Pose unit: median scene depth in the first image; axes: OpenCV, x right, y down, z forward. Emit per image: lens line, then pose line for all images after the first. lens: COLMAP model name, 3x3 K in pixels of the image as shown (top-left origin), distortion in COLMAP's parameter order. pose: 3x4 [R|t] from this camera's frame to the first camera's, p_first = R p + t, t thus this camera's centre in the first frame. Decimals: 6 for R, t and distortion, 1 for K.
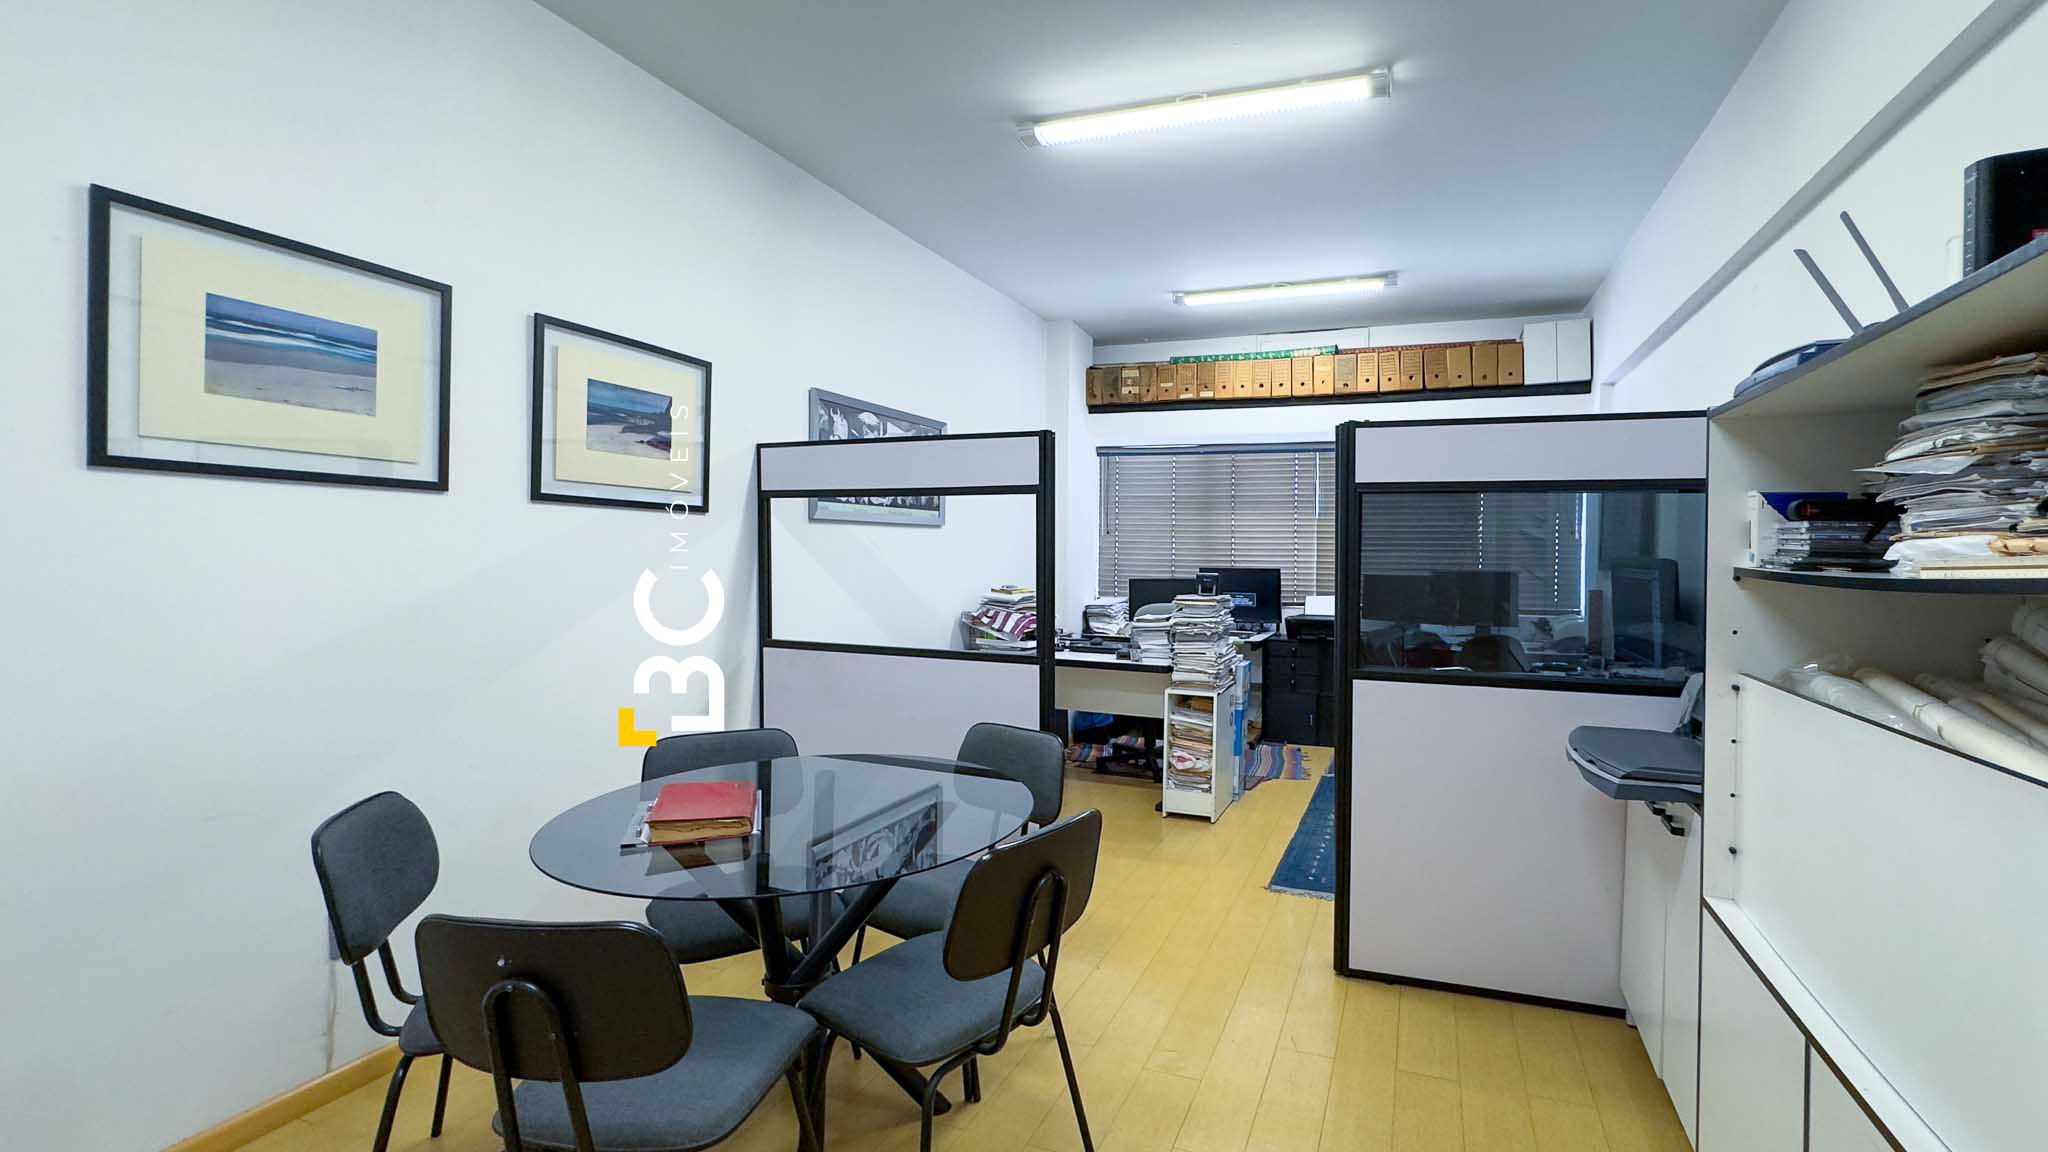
lens RADIAL K [[832.8, 0, 1184.4], [0, 832.8, 557.8], [0, 0, 1]] dist [0.002694, -0.002242]
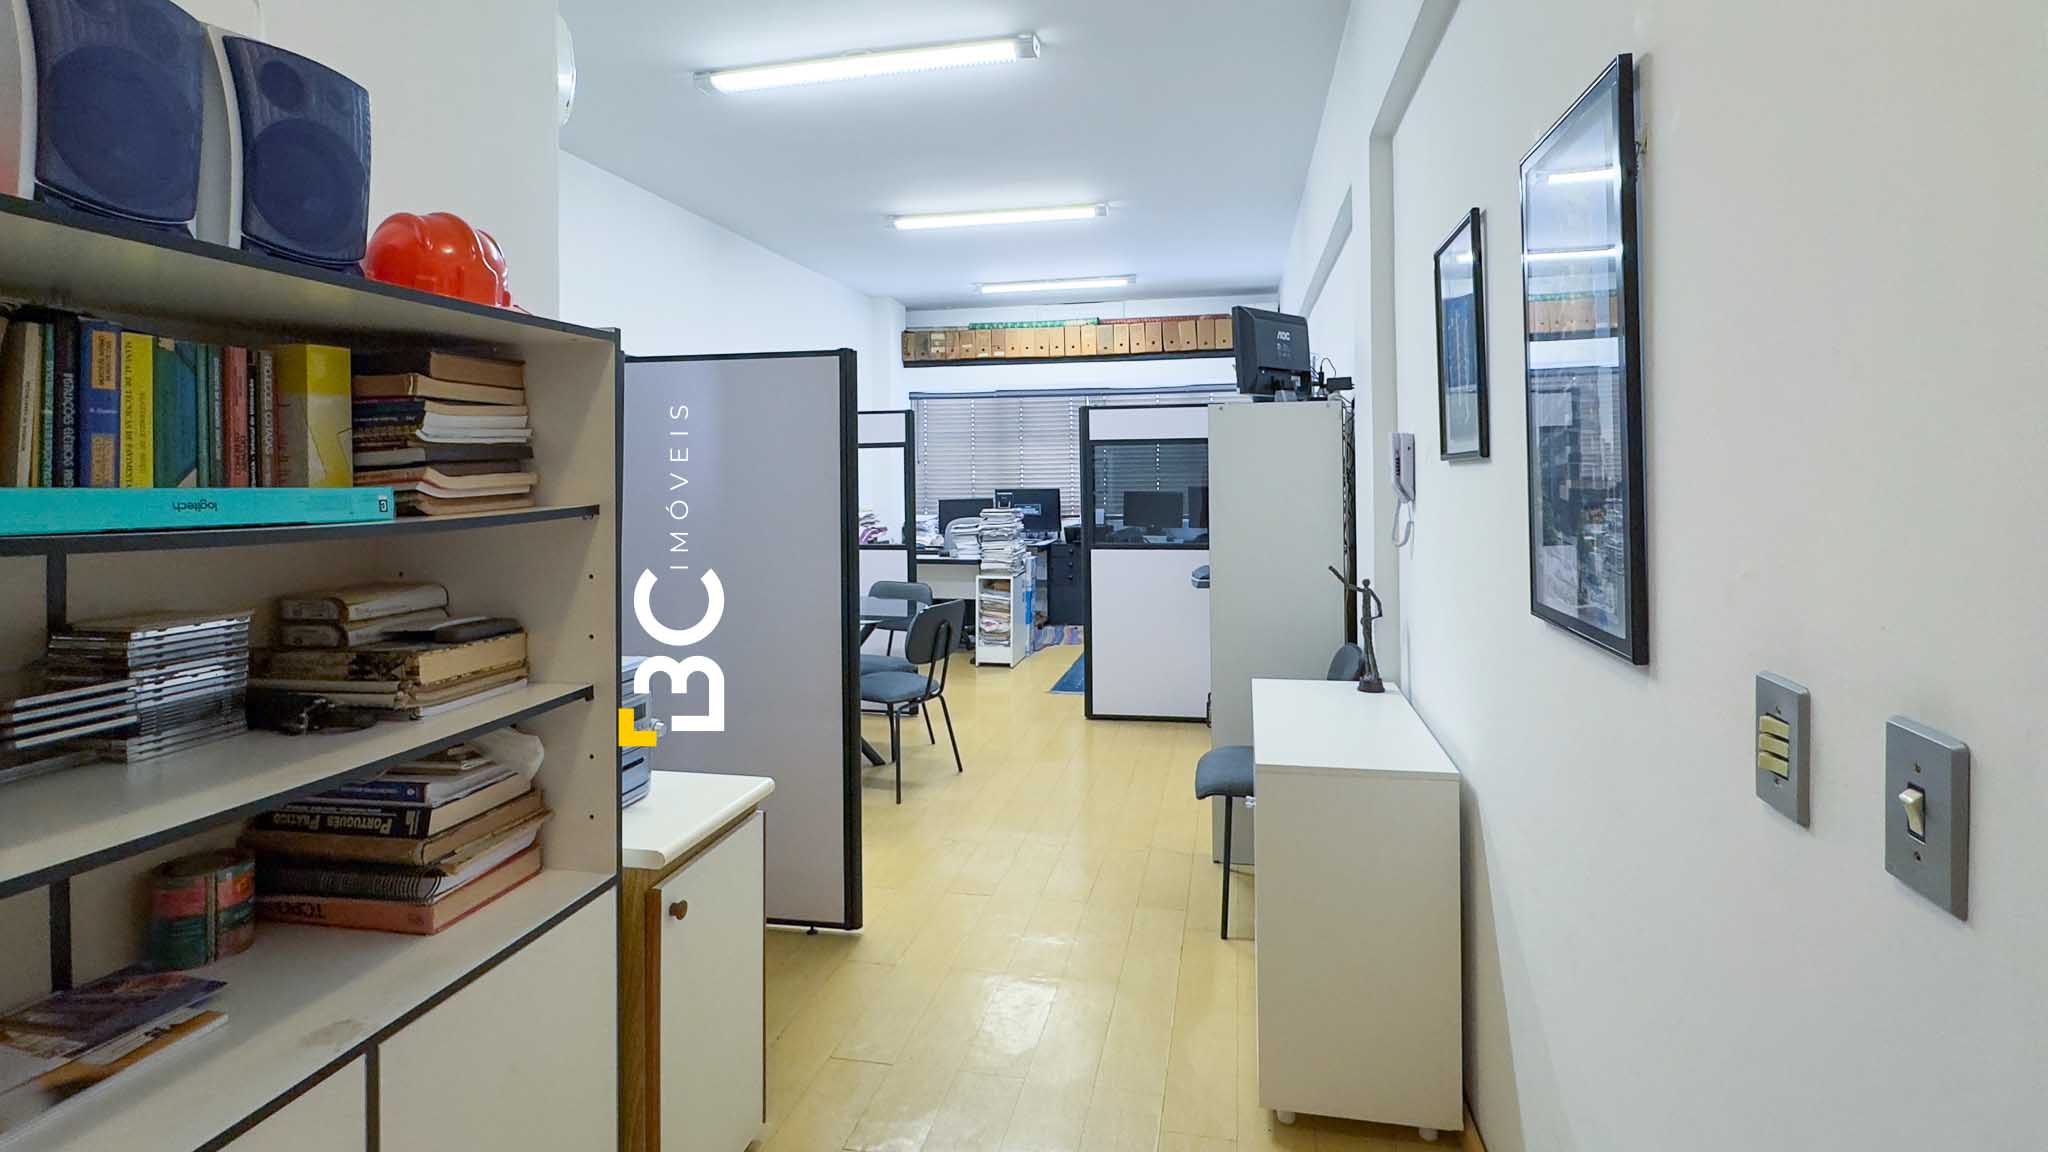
lens RADIAL K [[940.0, 0, 1086.7], [0, 940.0, 449.4], [0, 0, 1]] dist [0.000076, 0.001427]
pose [[0.991941, -0.018443, 0.125350, -0.032117], [0.022121, 0.999363, -0.028012, -0.007932], [-0.124754, 0.030559, 0.991717, -0.606679]]
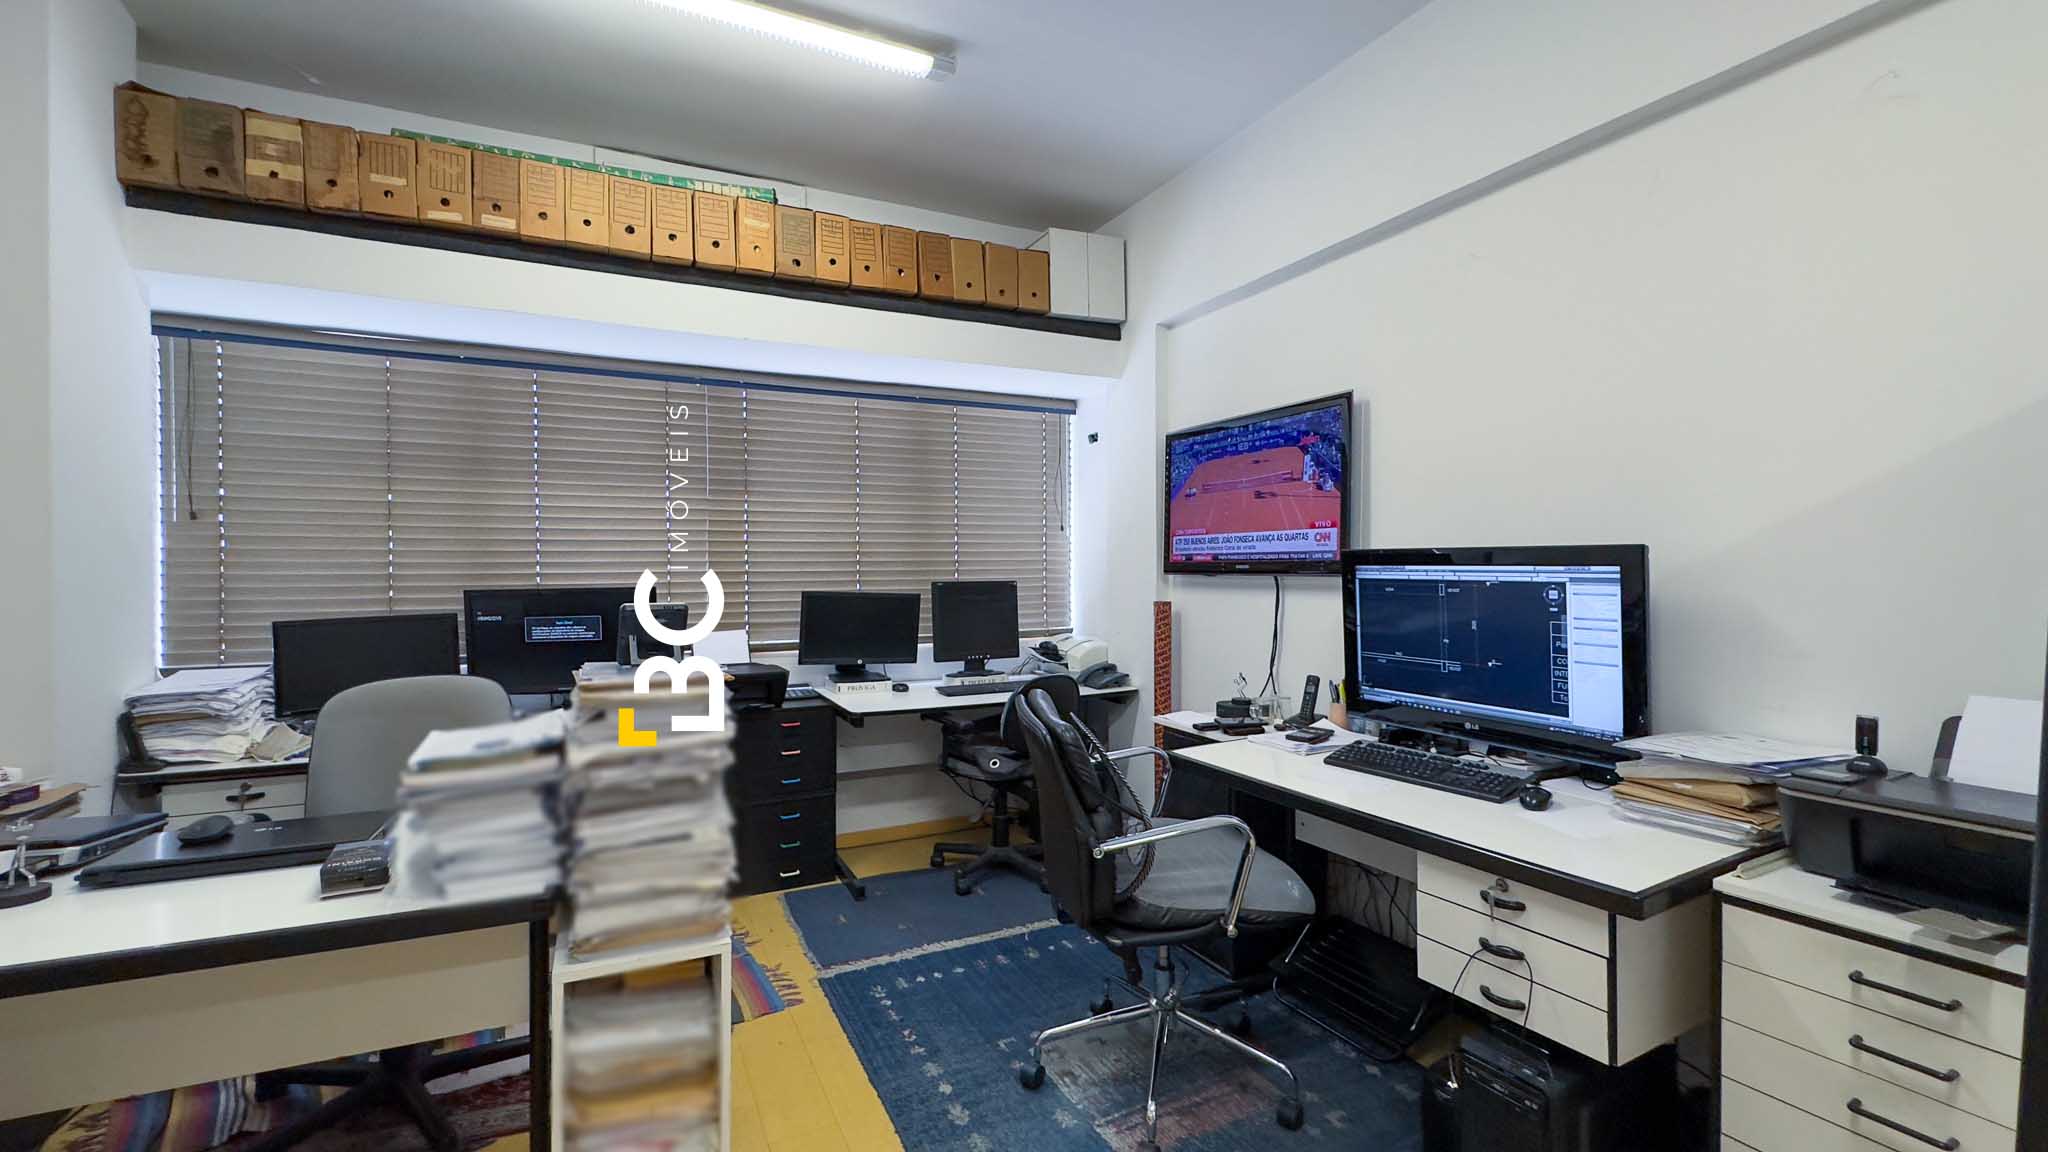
lens RADIAL K [[832.8, 0, 1027.6], [0, 832.8, 569.0], [0, 0, 1]] dist [0.002694, -0.002242]
pose [[0.740225, -0.021042, 0.672030, -0.098756], [0.021190, 0.999744, 0.007963, 0.002135], [-0.672025, 0.008346, 0.740481, 0.619854]]
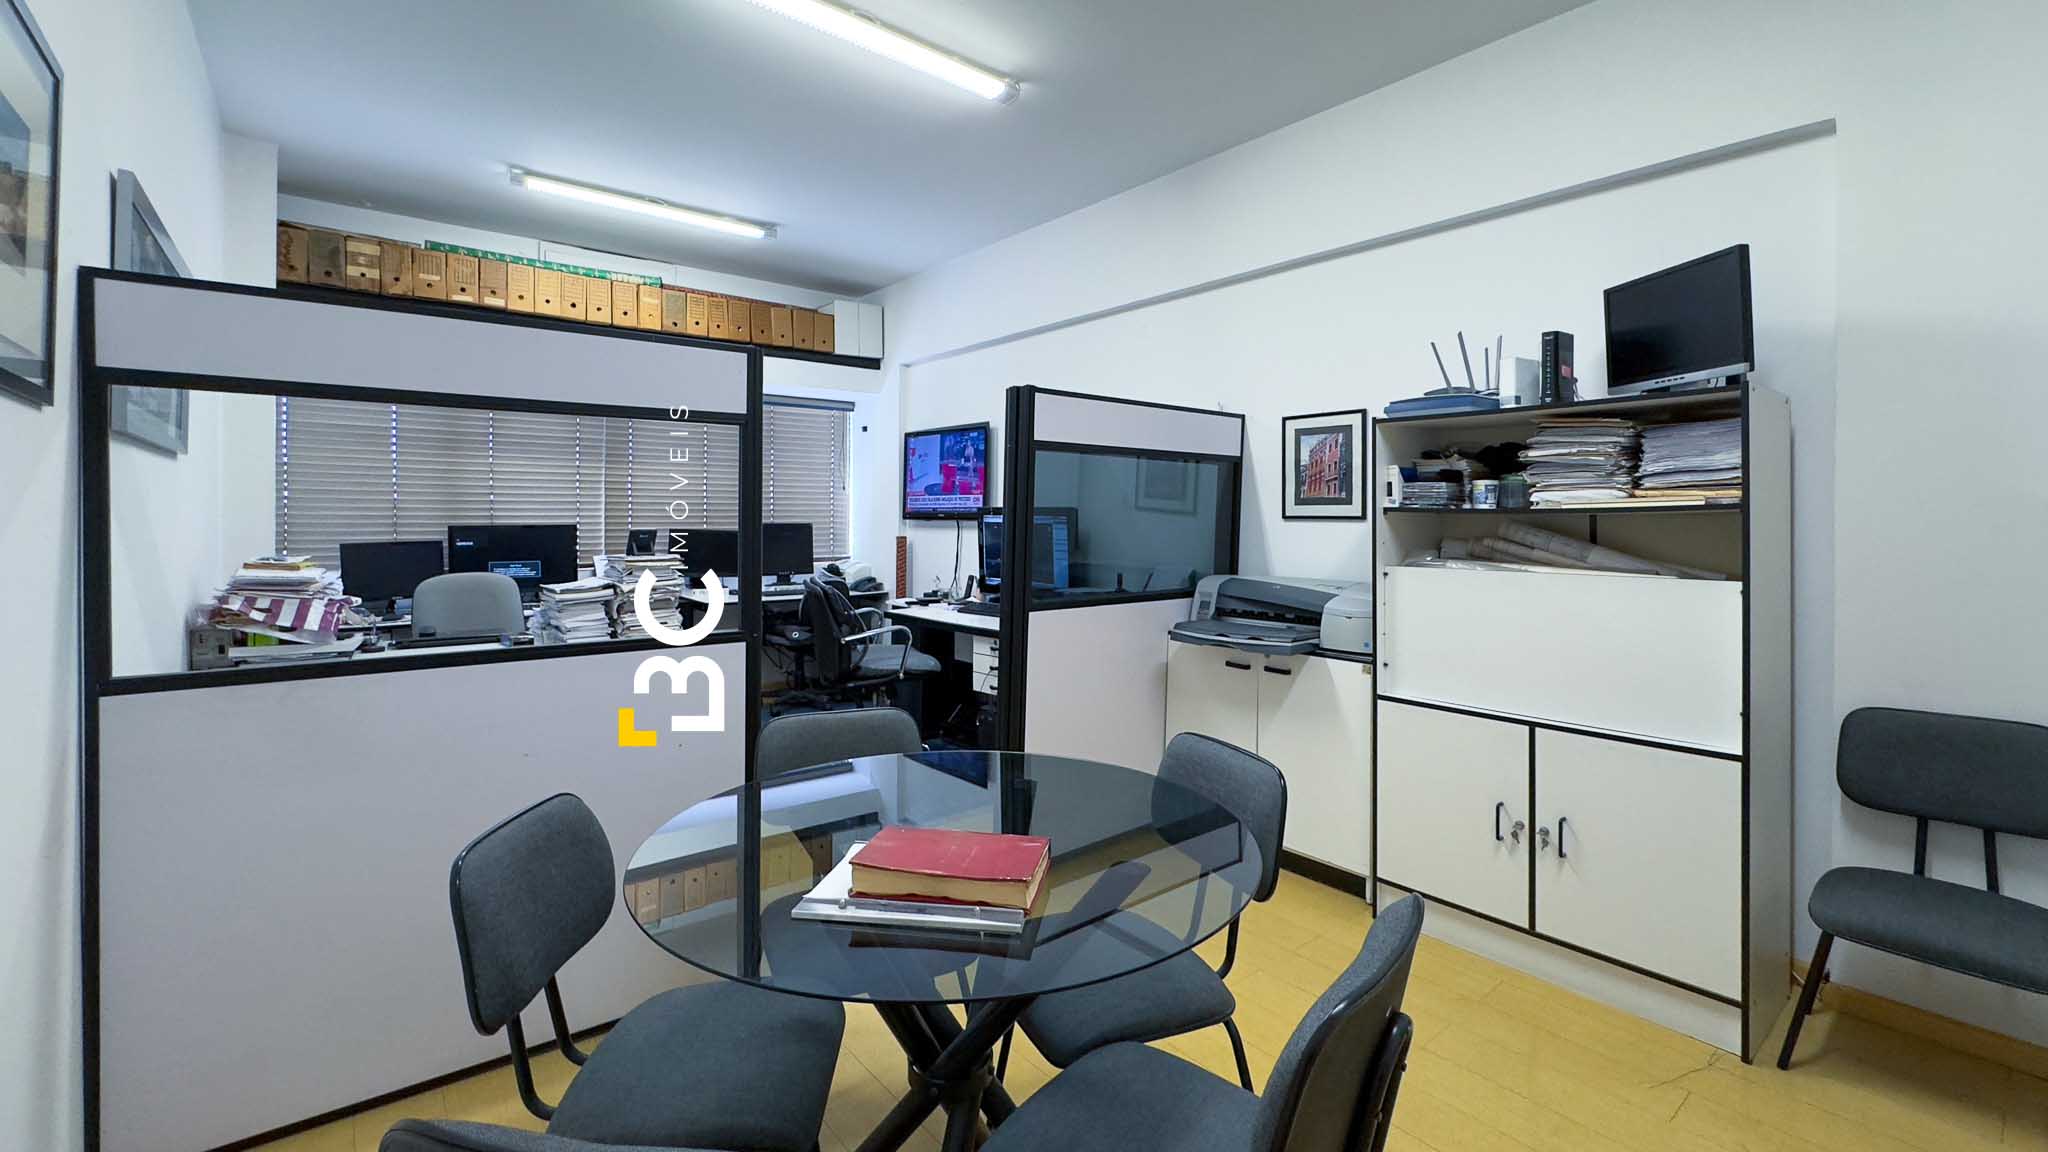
lens RADIAL K [[832.8, 0, 1004.9], [0, 832.8, 499.8], [0, 0, 1]] dist [0.002694, -0.002242]
pose [[0.579002, 0.007300, 0.815293, -0.448483], [0.007984, 0.999861, -0.014623, 0.004971], [-0.815287, 0.014976, 0.578864, 0.227116]]
